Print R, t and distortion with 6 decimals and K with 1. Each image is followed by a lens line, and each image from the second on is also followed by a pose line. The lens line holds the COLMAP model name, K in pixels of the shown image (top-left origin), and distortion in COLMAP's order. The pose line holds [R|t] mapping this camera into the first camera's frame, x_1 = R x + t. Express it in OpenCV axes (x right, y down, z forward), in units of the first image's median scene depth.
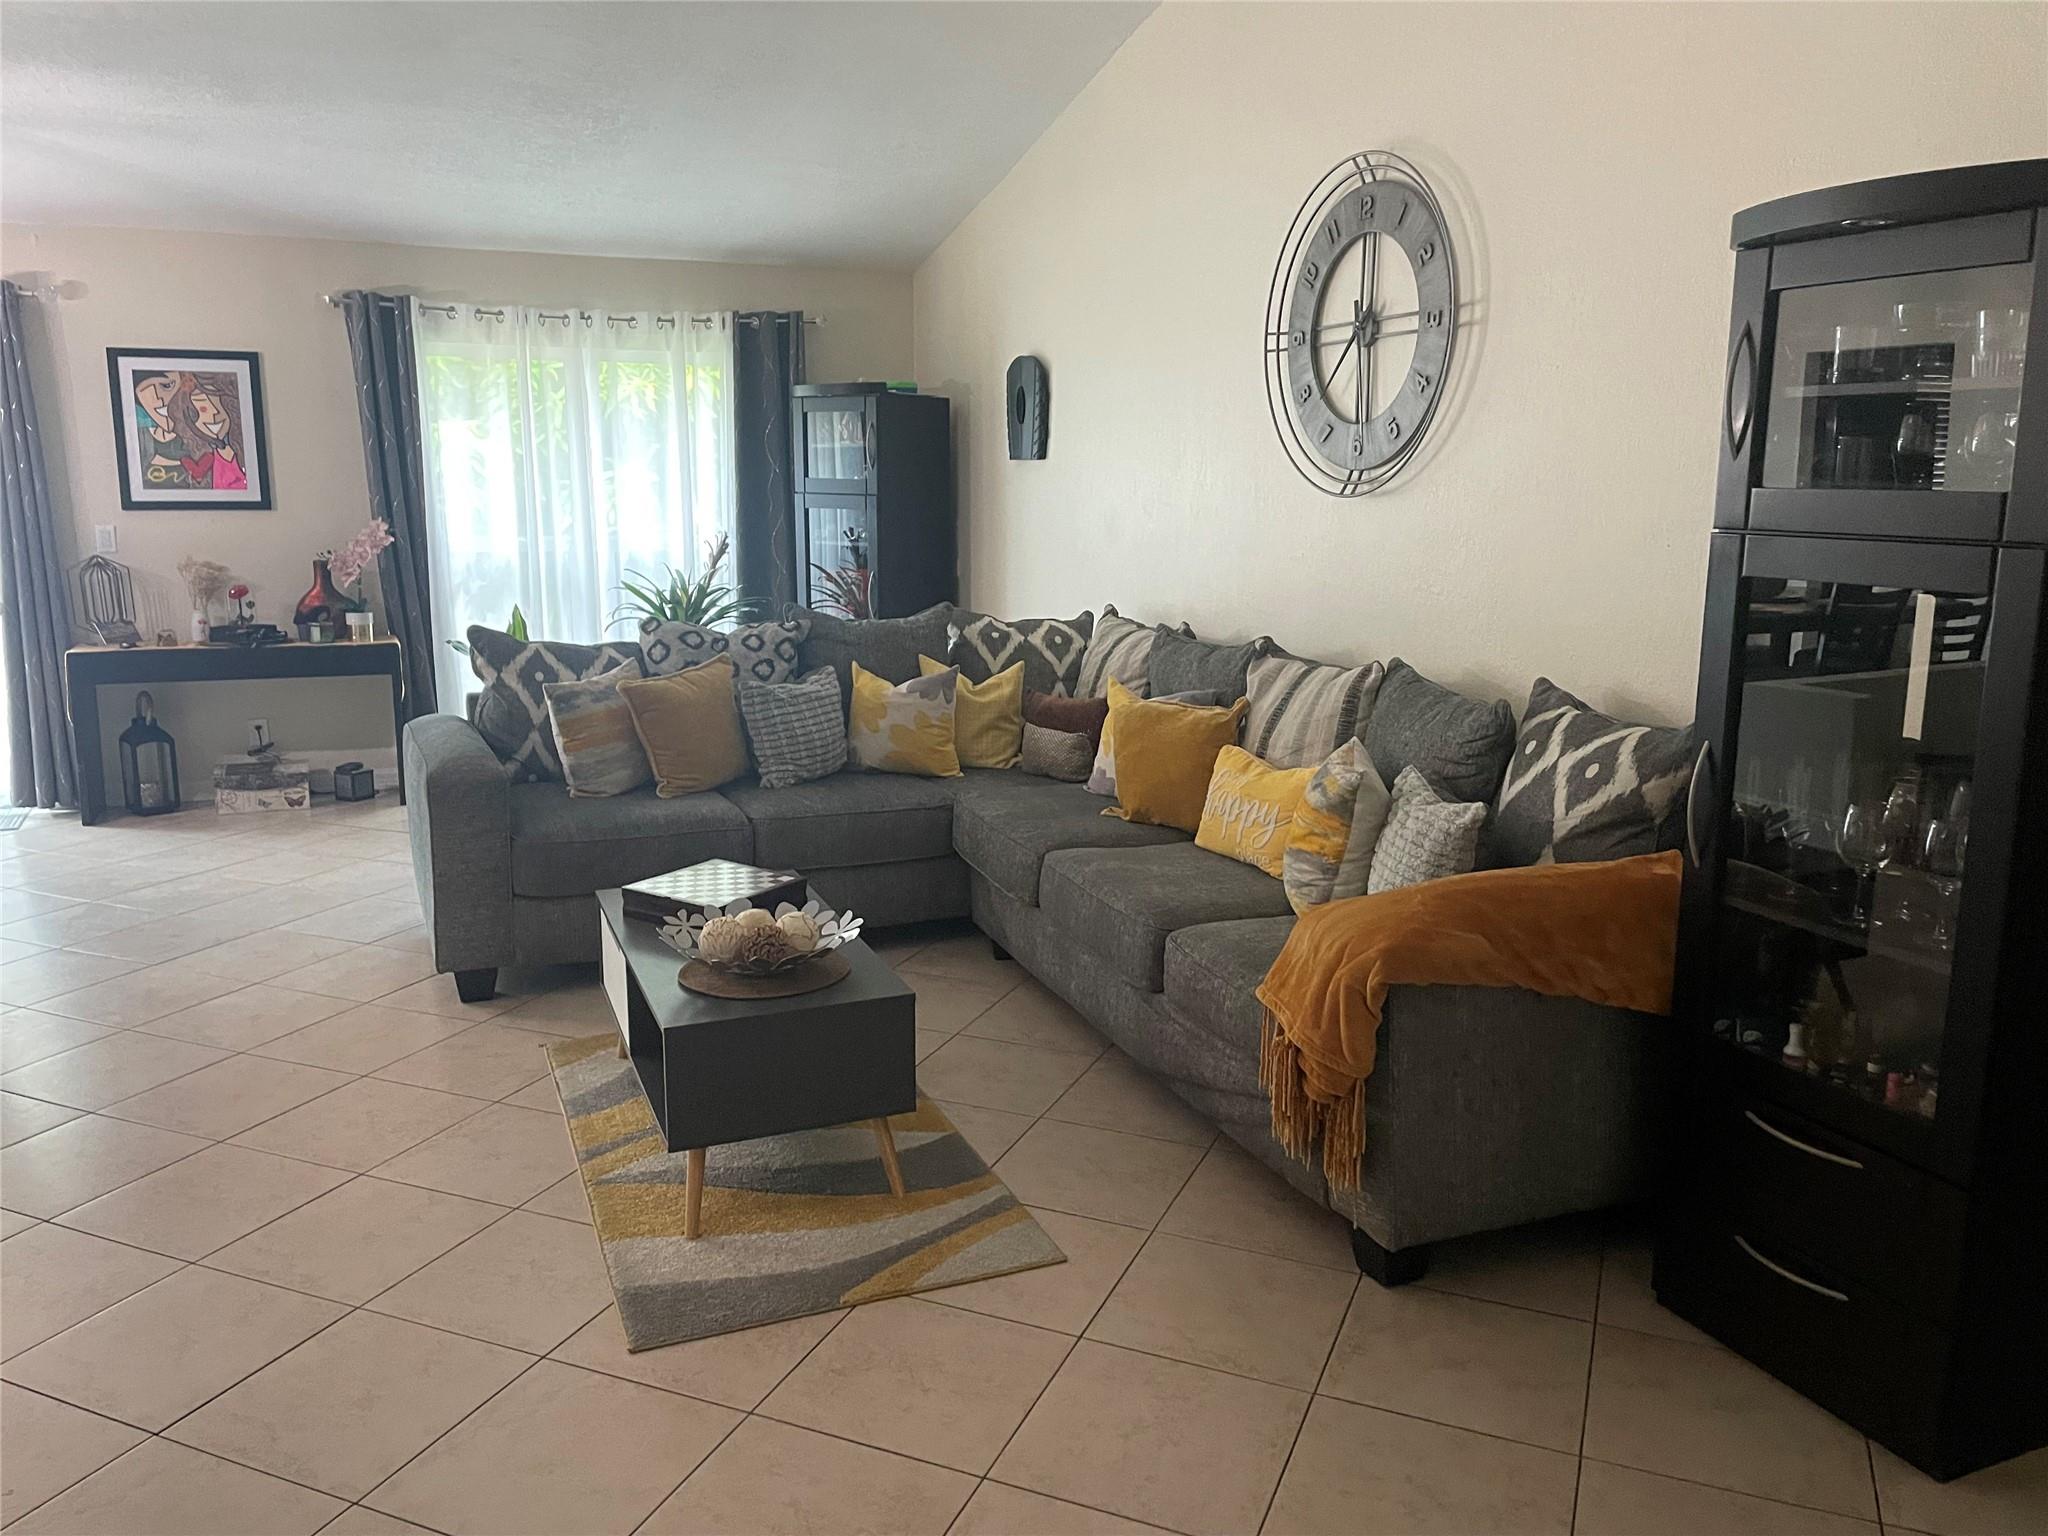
lens RADIAL K [[1534.7, 0, 1024.0], [0, 1534.7, 768.0], [0, 0, 1]] dist [0.097690, -0.122644]
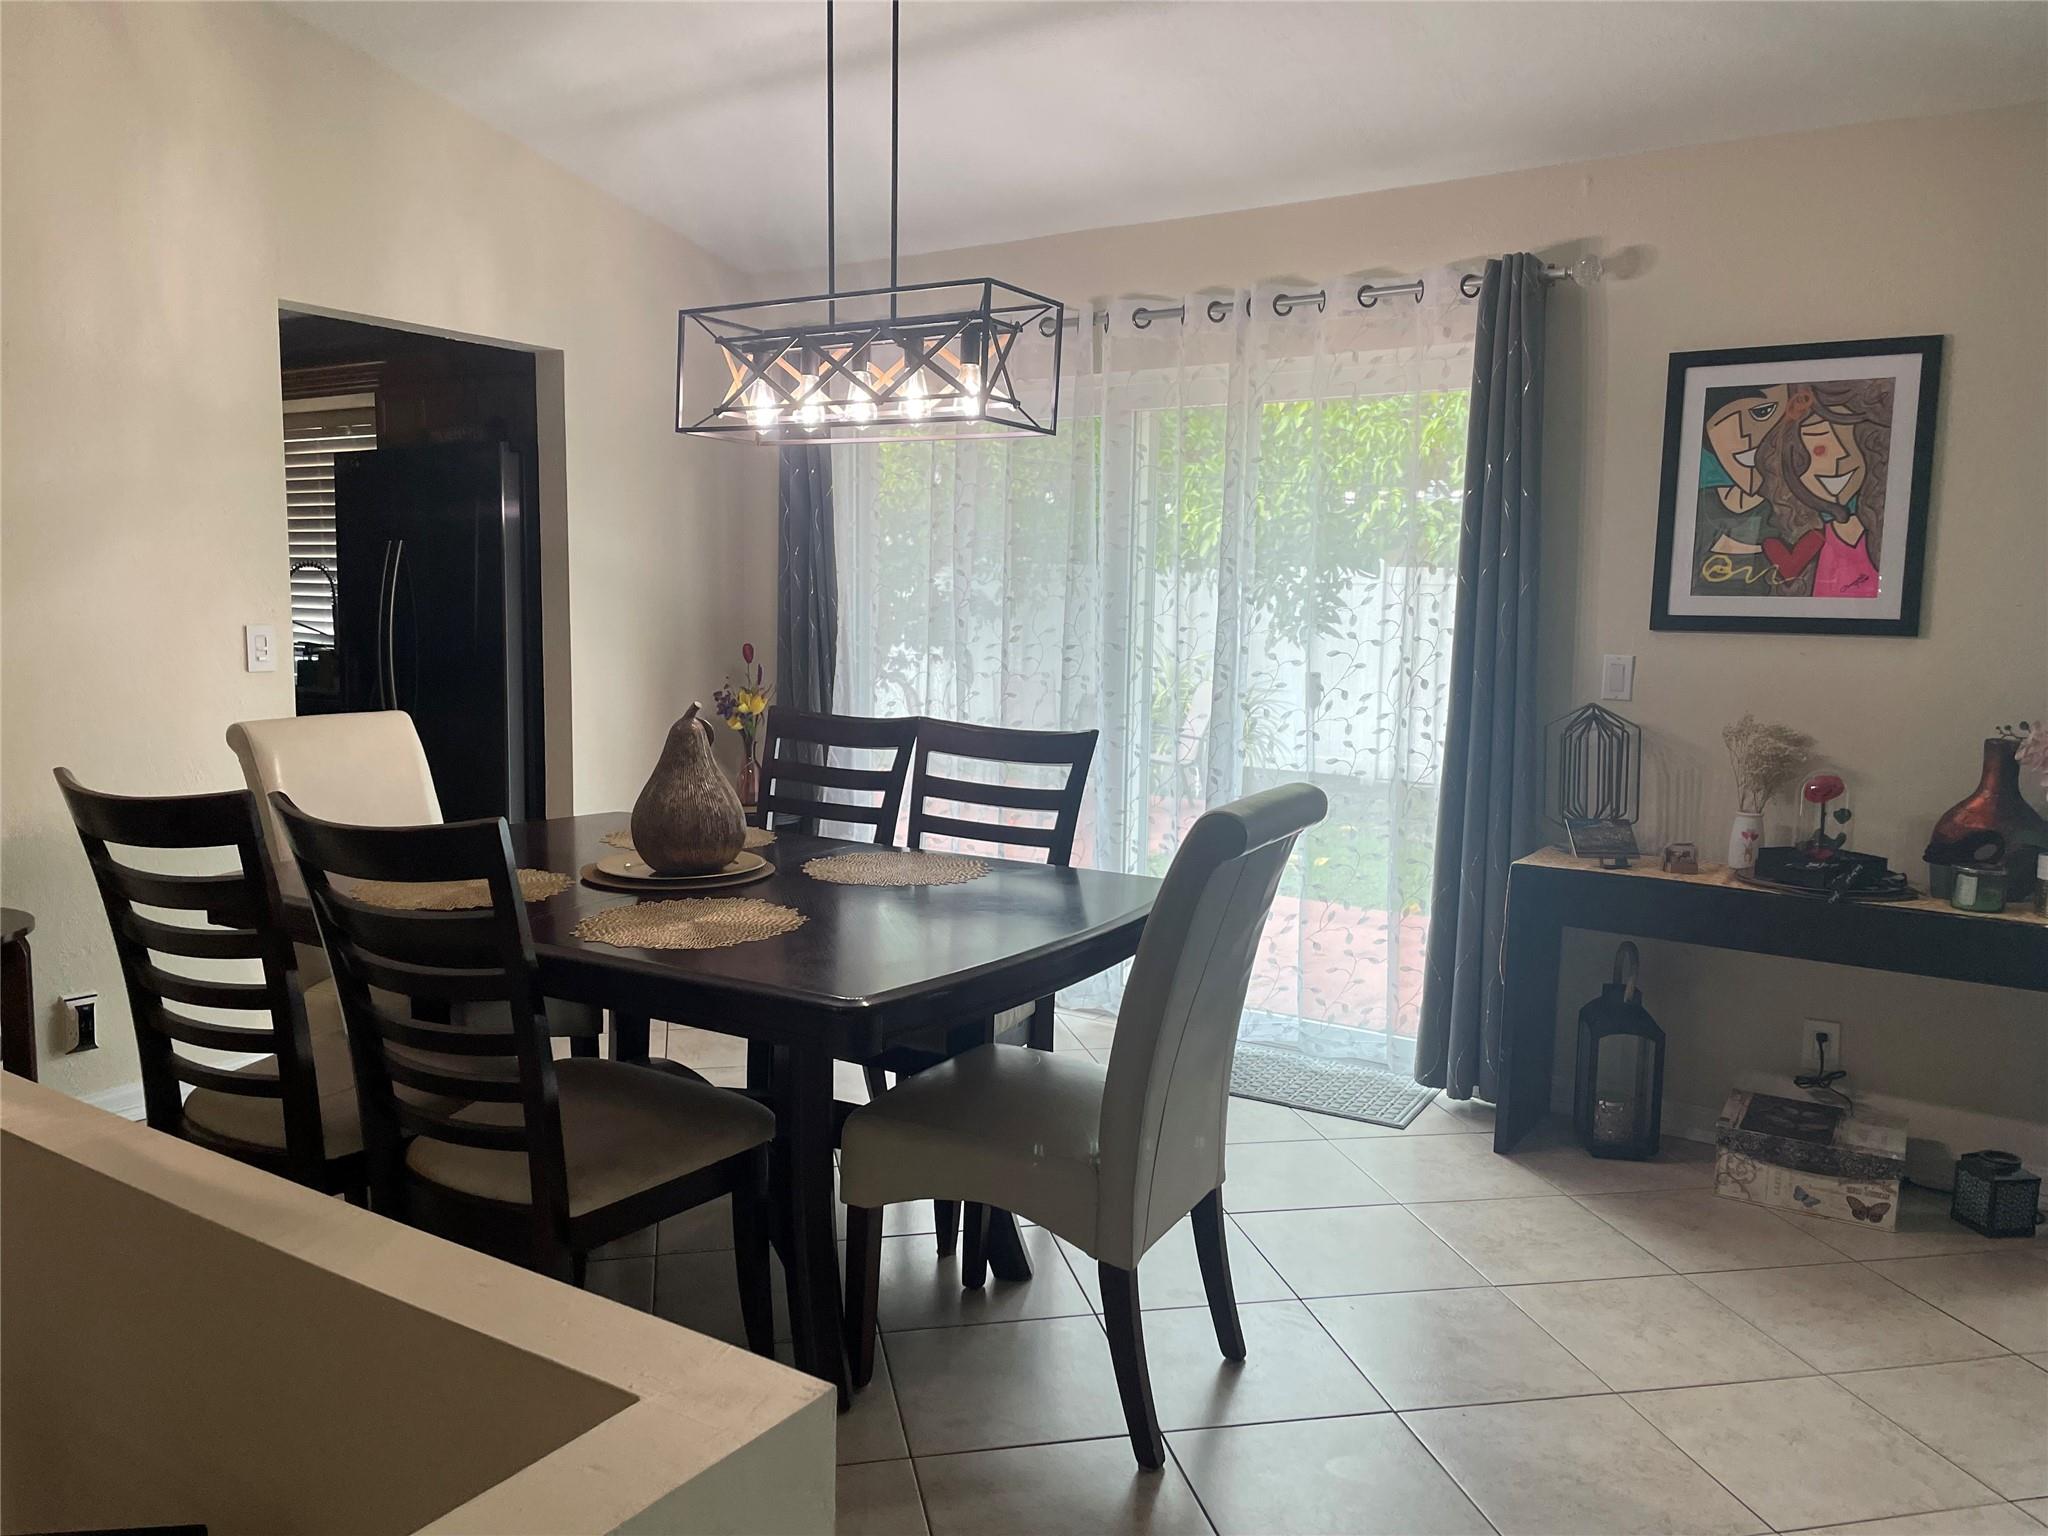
lens RADIAL K [[1534.7, 0, 1024.0], [0, 1534.7, 768.0], [0, 0, 1]] dist [0.097690, -0.122644]
pose [[0.569407, 0.097813, -0.816216, -0.228555], [-0.165818, 0.986153, 0.002500, -0.076070], [0.805158, 0.133920, 0.577742, 0.478974]]
